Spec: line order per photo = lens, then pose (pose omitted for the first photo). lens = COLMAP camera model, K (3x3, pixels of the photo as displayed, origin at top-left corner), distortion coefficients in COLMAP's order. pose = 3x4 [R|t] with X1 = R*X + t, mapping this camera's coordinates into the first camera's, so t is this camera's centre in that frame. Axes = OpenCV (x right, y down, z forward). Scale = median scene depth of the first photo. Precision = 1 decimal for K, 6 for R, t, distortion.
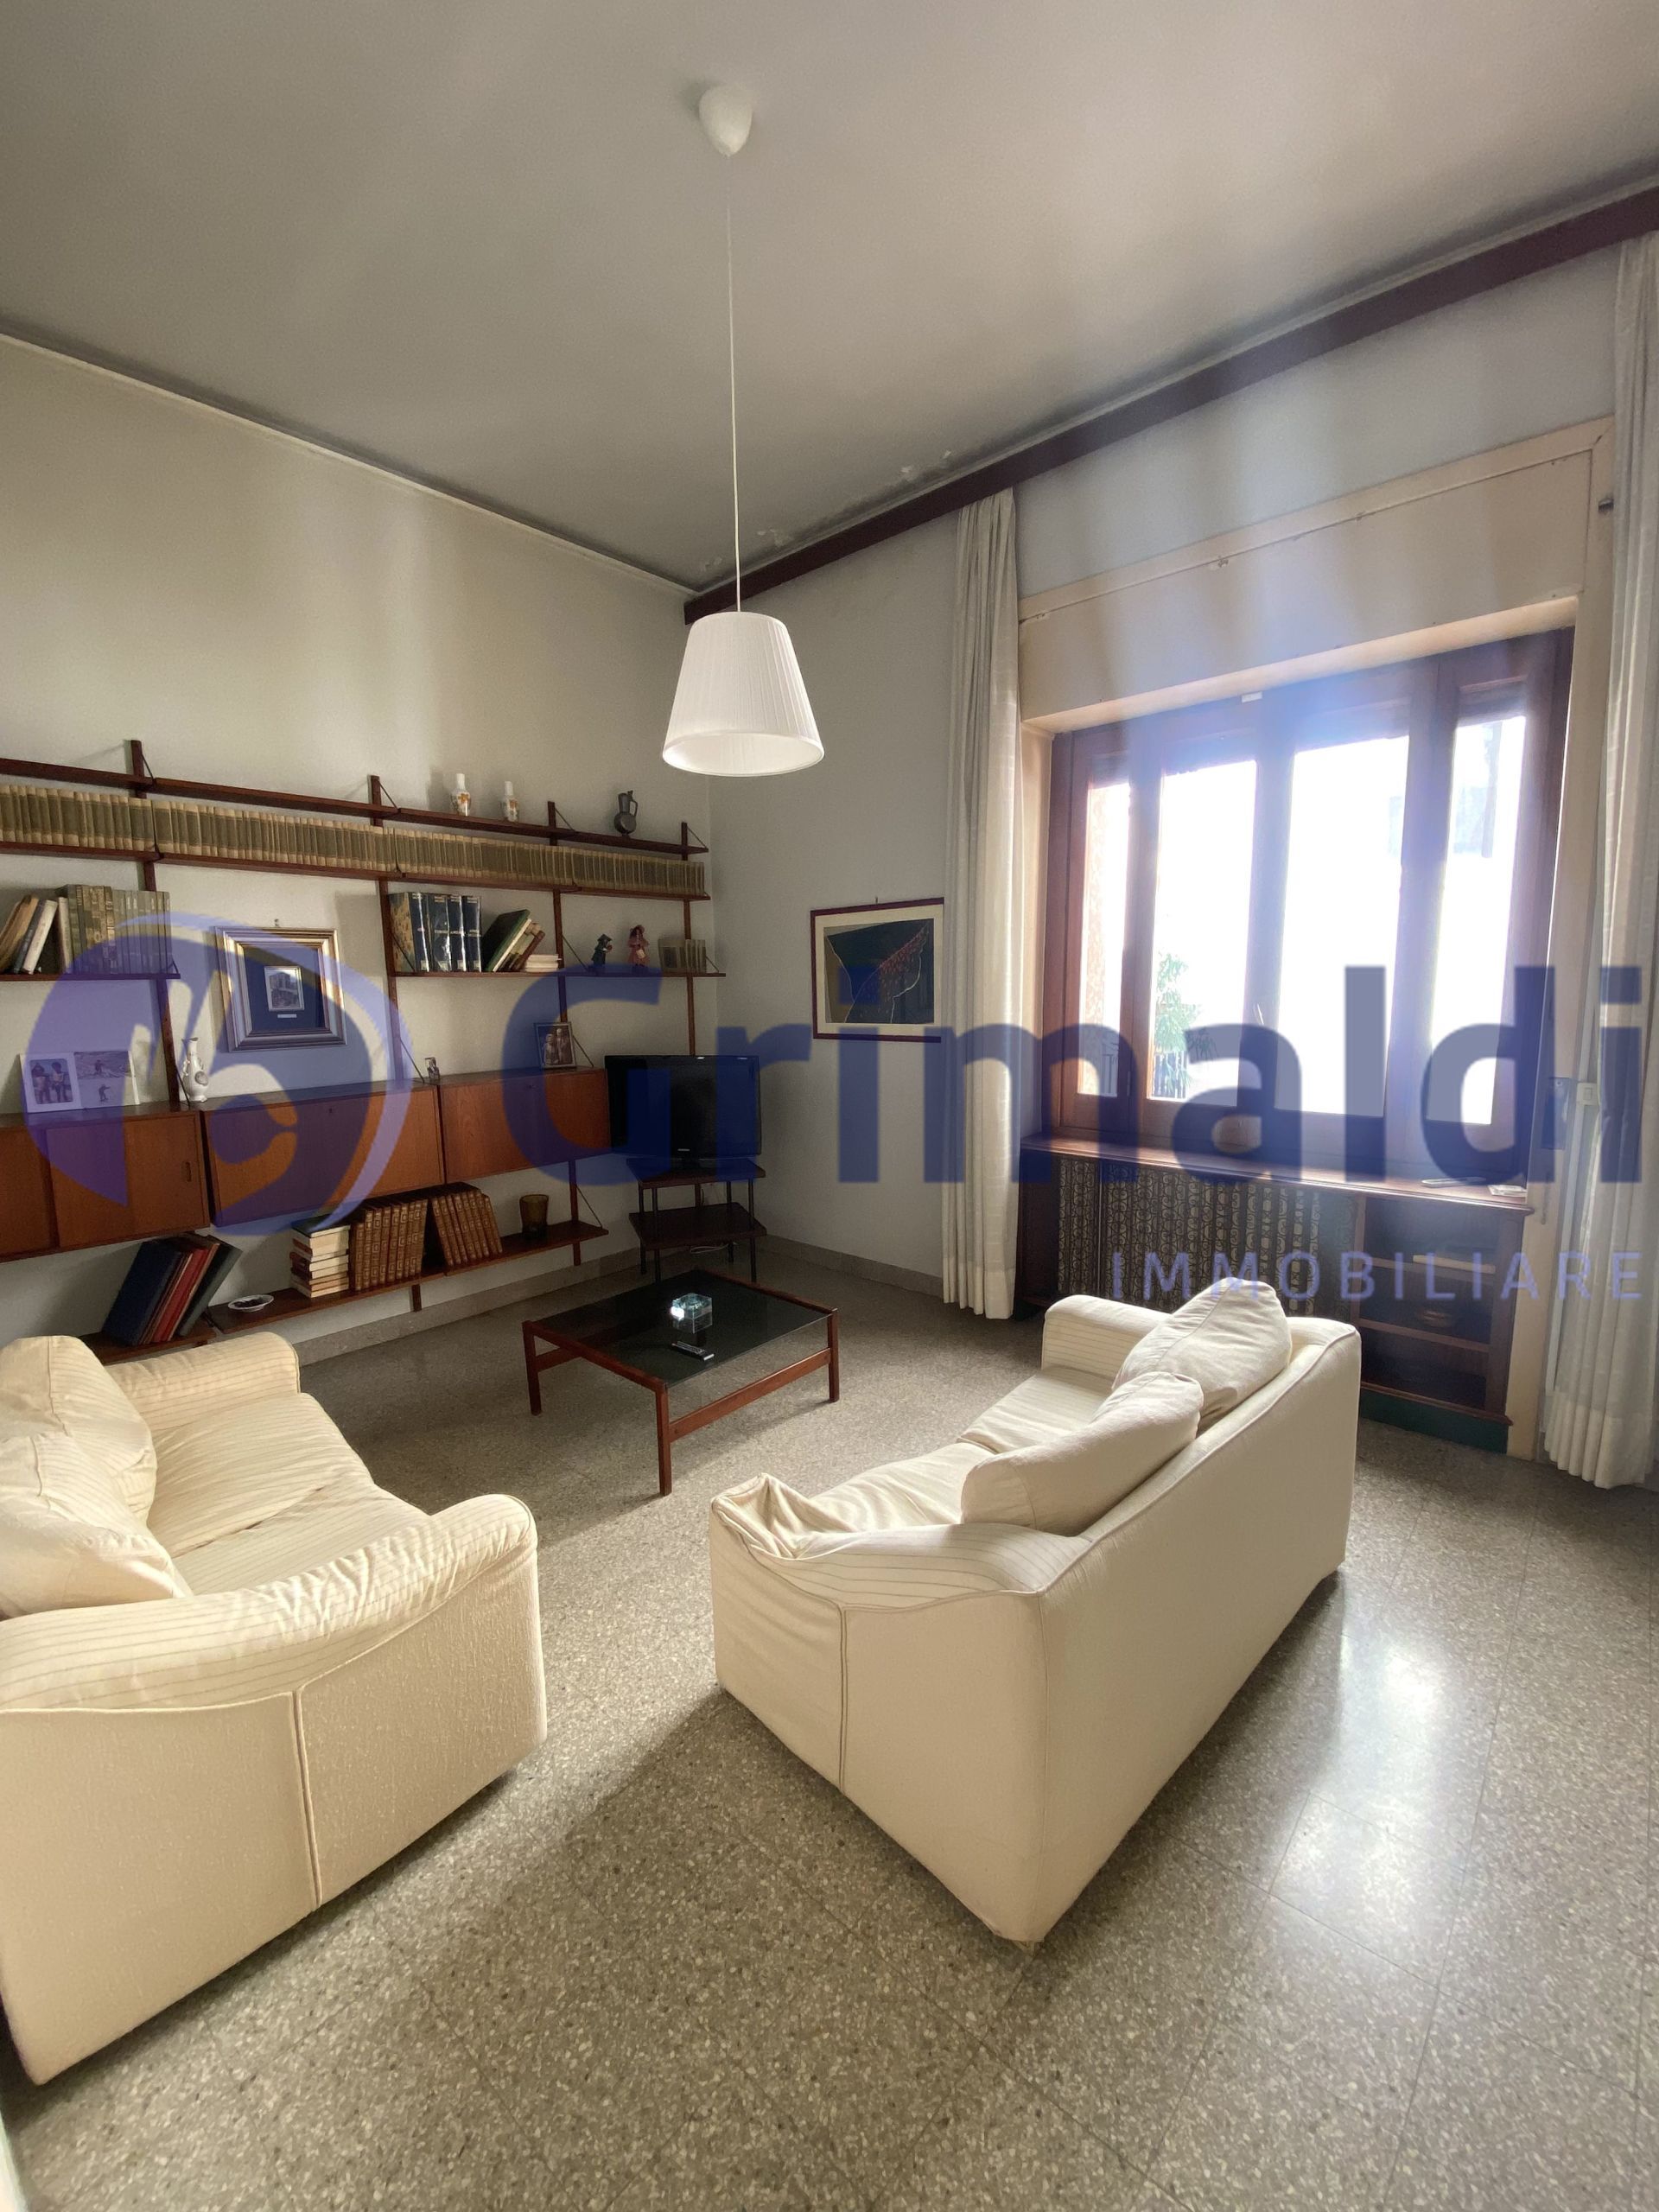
lens RADIAL K [[884.9, 0, 829.5], [0, 884.9, 1106.0], [0, 0, 1]] dist [0.001119, -0.013361]
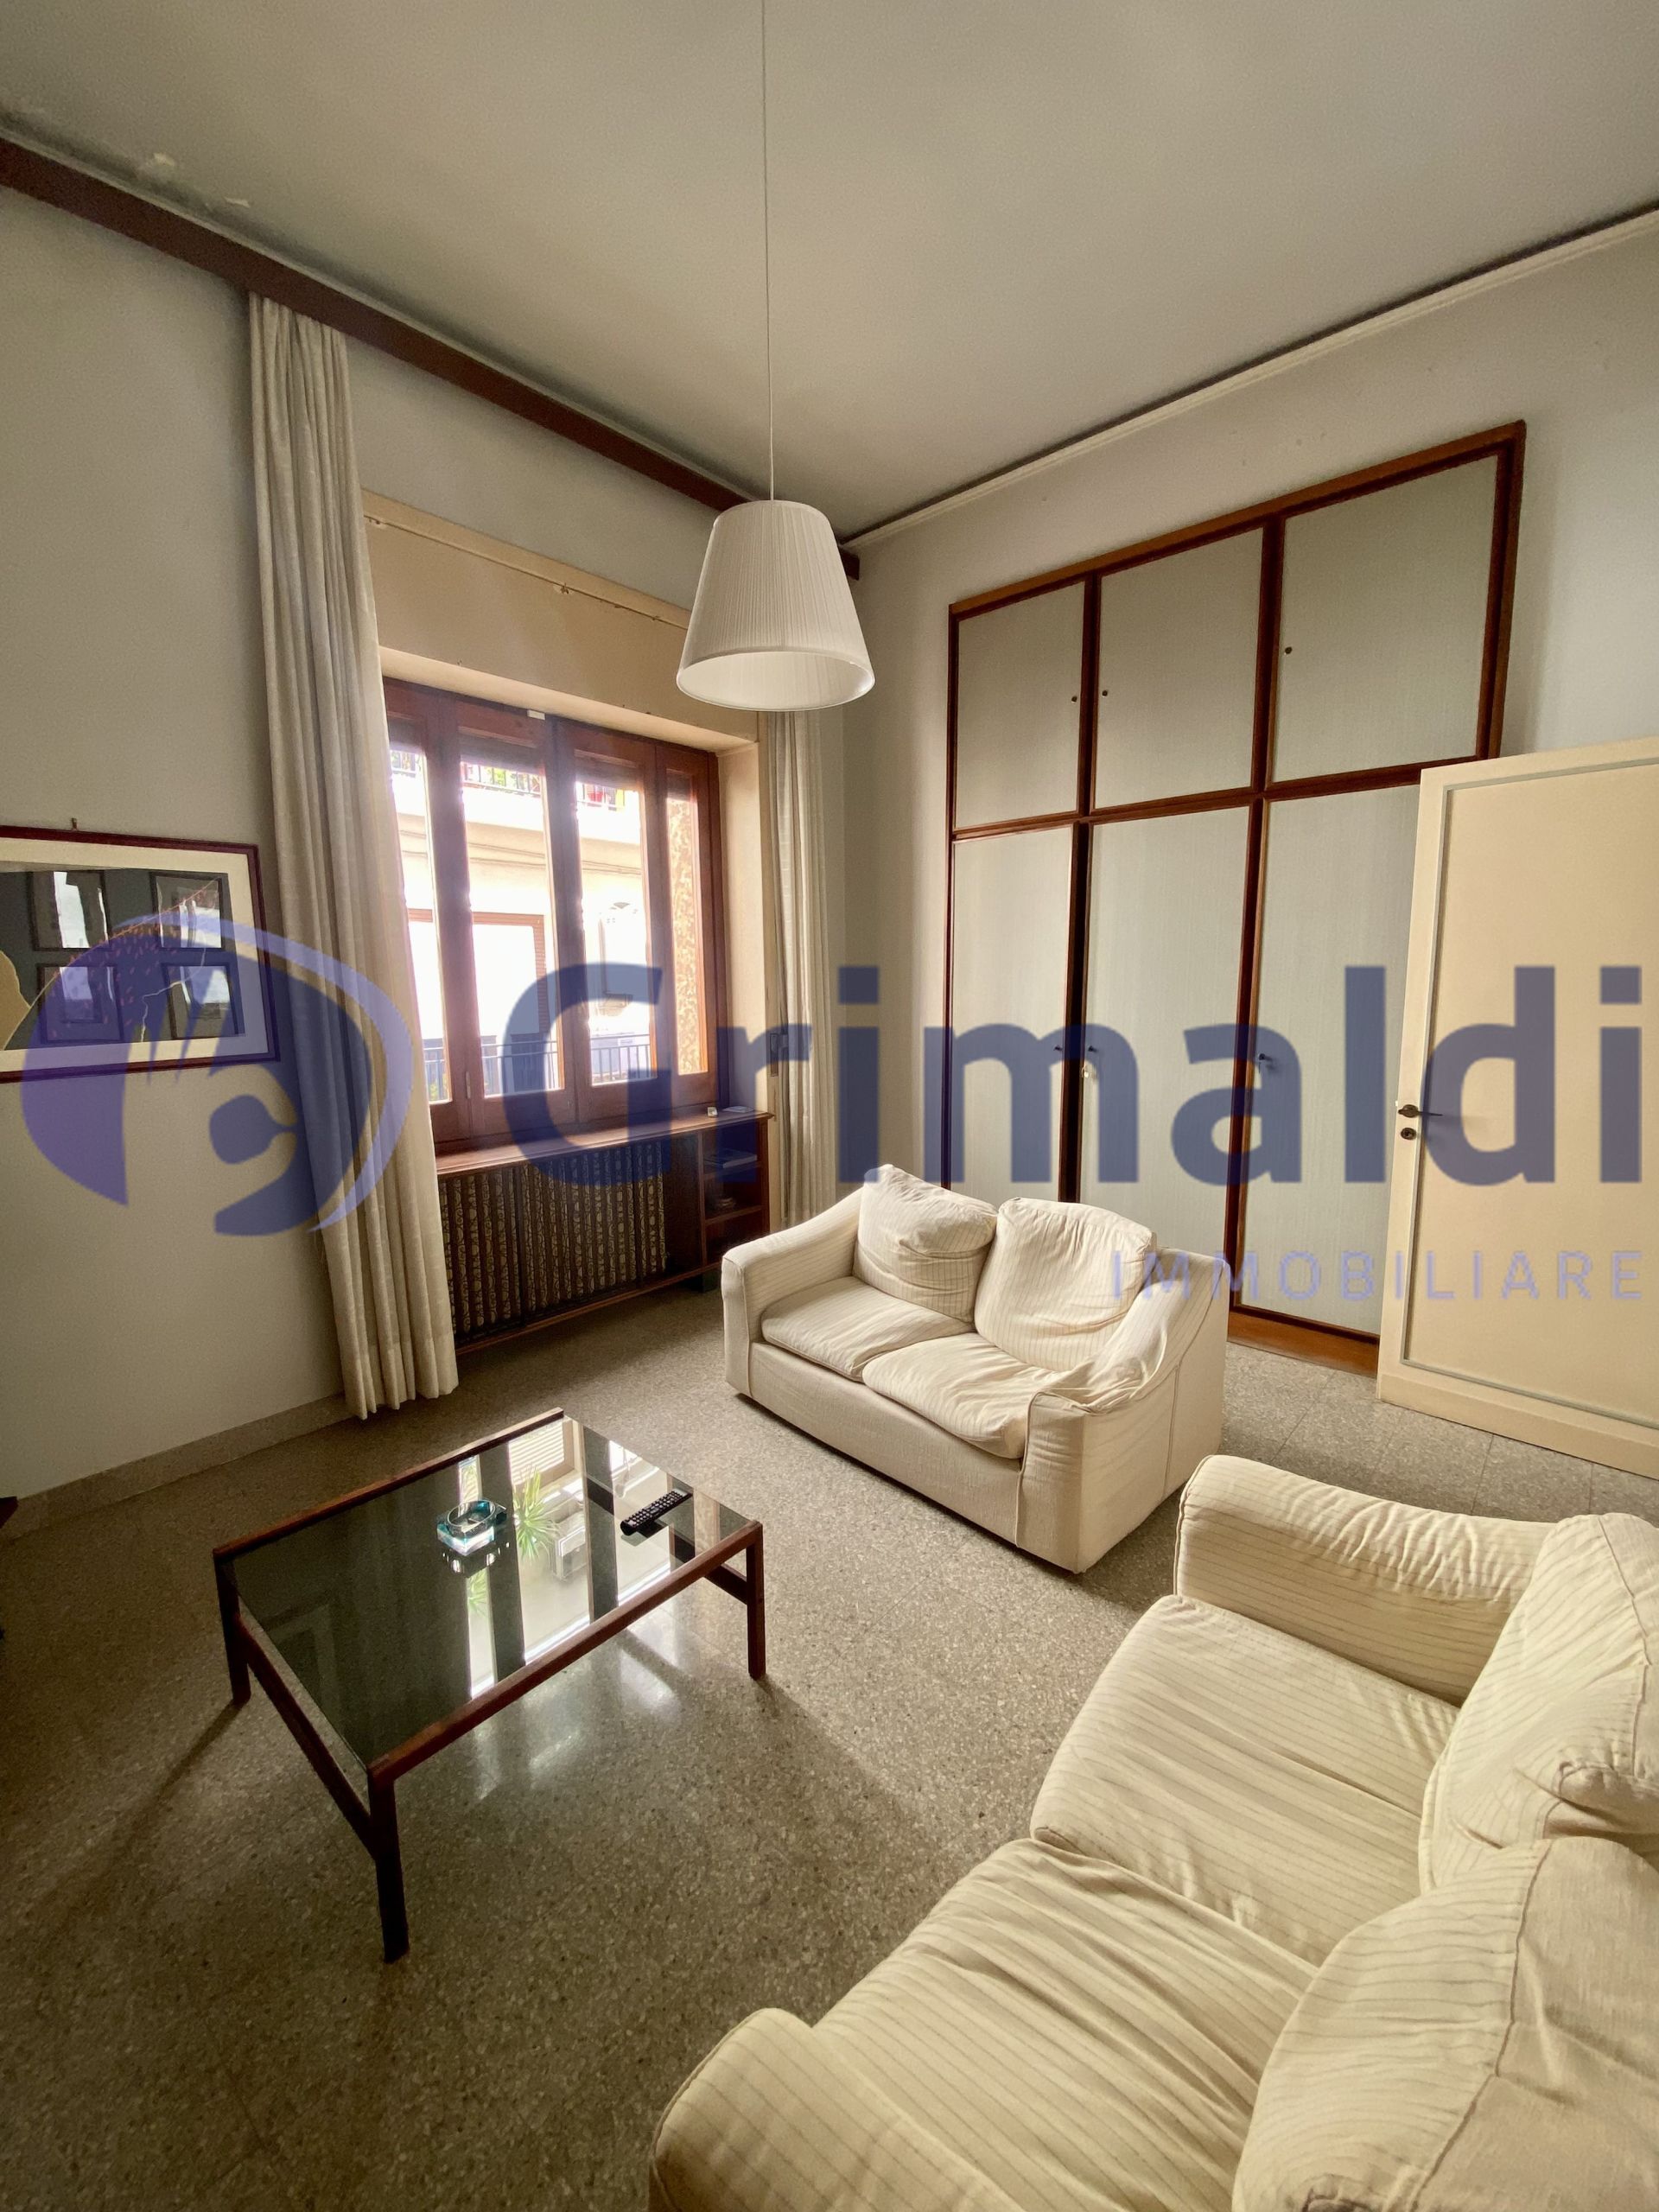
lens RADIAL K [[884.9, 0, 829.5], [0, 884.9, 1106.0], [0, 0, 1]] dist [0.001119, -0.013361]
pose [[0.002549, -0.125253, 0.992122, -0.623674], [0.148055, 0.981238, 0.123499, -0.065614], [-0.988976, 0.146574, 0.021045, 0.646254]]
